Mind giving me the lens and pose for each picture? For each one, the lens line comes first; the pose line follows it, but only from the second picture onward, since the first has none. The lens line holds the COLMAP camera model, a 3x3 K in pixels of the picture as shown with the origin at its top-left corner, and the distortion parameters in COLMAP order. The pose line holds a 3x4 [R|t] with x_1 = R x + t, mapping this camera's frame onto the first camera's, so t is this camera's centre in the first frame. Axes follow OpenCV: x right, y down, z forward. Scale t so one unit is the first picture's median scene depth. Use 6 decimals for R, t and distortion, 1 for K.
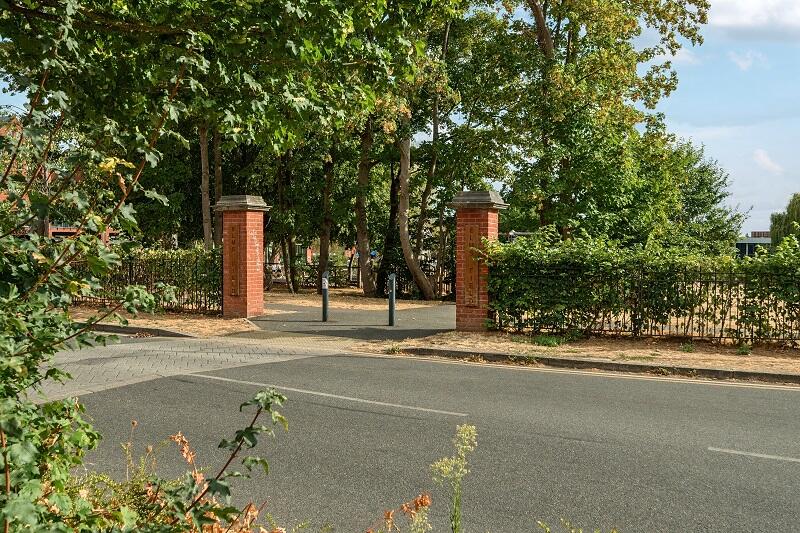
lens RADIAL K [[804.3, 0, 399.3], [0, 804.3, 266.3], [0, 0, 1]] dist [-0.005730, 0.000000]
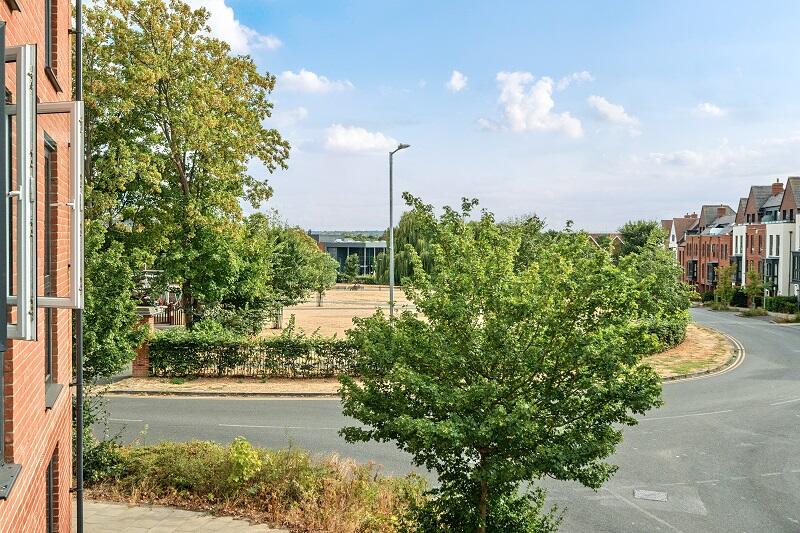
lens RADIAL K [[804.3, 0, 400.7], [0, 804.3, 265.3], [0, 0, 1]] dist [-0.005730, 0.000000]
pose [[0.915460, -0.011483, 0.402245, -0.128082], [0.003622, 0.999787, 0.020297, -0.251856], [-0.402393, -0.017124, 0.915307, -1.171976]]
